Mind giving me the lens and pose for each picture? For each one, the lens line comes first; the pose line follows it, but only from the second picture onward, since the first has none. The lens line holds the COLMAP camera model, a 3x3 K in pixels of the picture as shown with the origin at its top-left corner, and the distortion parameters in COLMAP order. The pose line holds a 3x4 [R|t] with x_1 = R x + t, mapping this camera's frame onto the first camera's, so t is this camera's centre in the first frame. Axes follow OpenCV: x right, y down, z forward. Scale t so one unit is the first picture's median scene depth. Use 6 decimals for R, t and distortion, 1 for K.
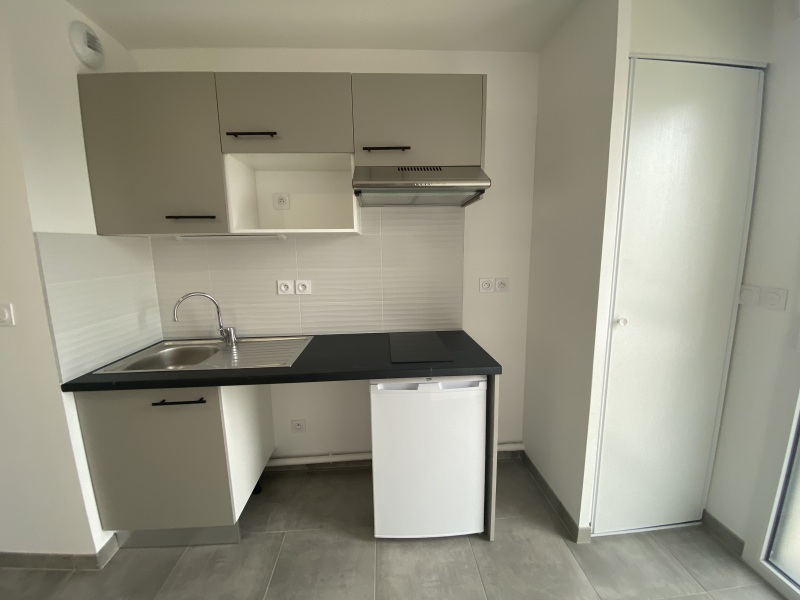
lens RADIAL K [[320.3, 0, 400.0], [0, 320.3, 300.0], [0, 0, 1]] dist [0.001886, -0.009886]
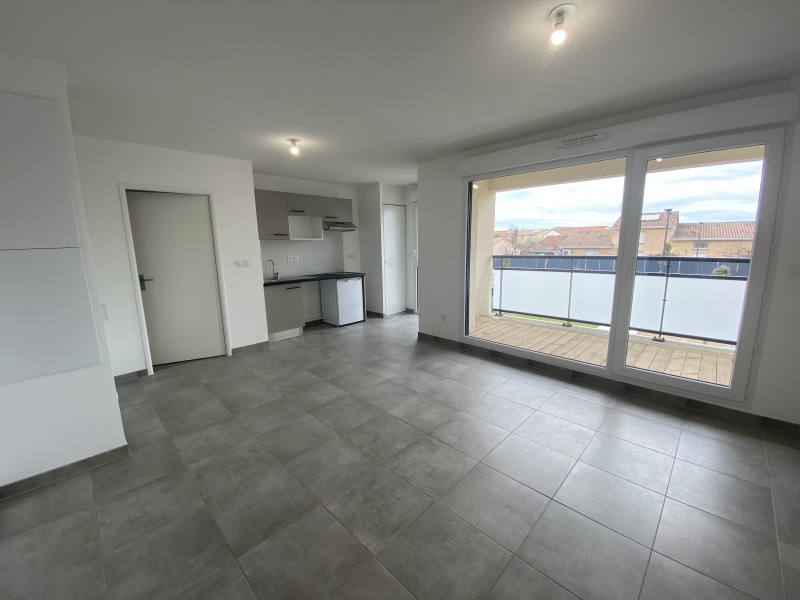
lens RADIAL K [[324.1, 0, 400.0], [0, 324.1, 300.0], [0, 0, 1]] dist [0.027711, -0.000064]
pose [[0.748267, -0.115354, 0.653292, -1.953887], [0.113506, 0.992507, 0.045242, 0.383306], [-0.653615, 0.040299, 0.755753, -2.251666]]
